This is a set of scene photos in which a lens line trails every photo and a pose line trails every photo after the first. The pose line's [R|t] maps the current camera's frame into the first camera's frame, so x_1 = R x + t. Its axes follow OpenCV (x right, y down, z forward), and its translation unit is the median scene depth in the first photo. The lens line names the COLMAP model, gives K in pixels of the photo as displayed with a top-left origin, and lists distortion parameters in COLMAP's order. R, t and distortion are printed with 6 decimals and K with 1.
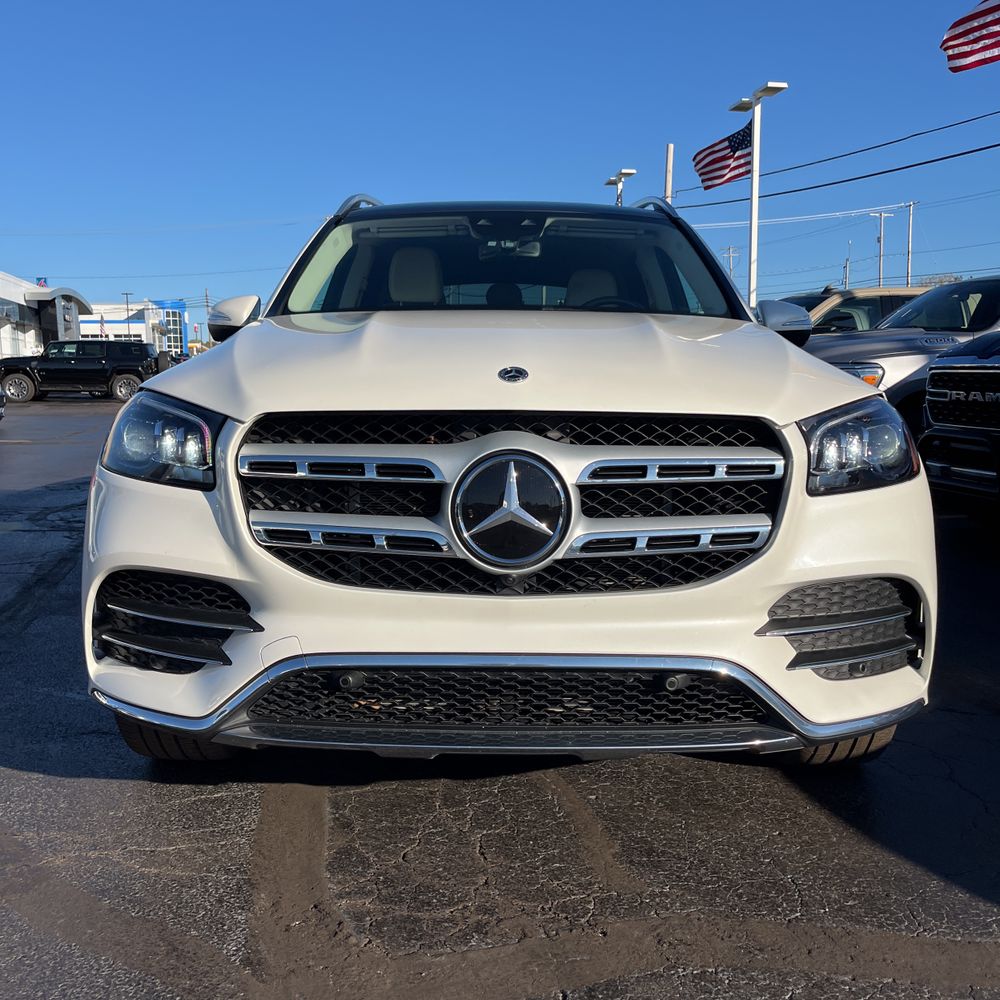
lens RADIAL K [[1023.6, 0, 497.6], [0, 1023.6, 508.8], [0, 0, 1]] dist [0.024601, 0.000000]
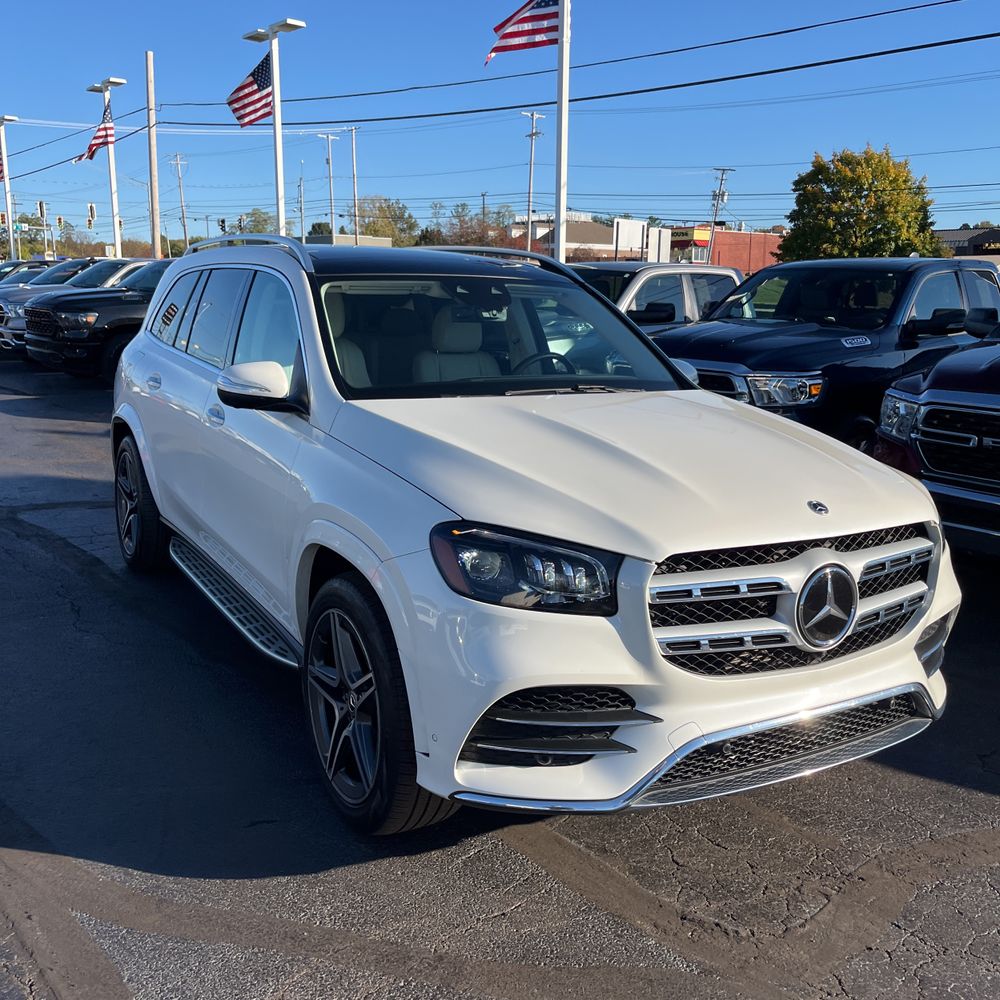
lens RADIAL K [[1023.6, 0, 493.6], [0, 1023.6, 501.9], [0, 0, 1]] dist [0.024601, 0.000000]
pose [[0.861887, -0.086972, 0.499586, -1.006537], [0.045766, 0.994503, 0.094175, -0.276451], [-0.505030, -0.058305, 0.861130, 0.026982]]
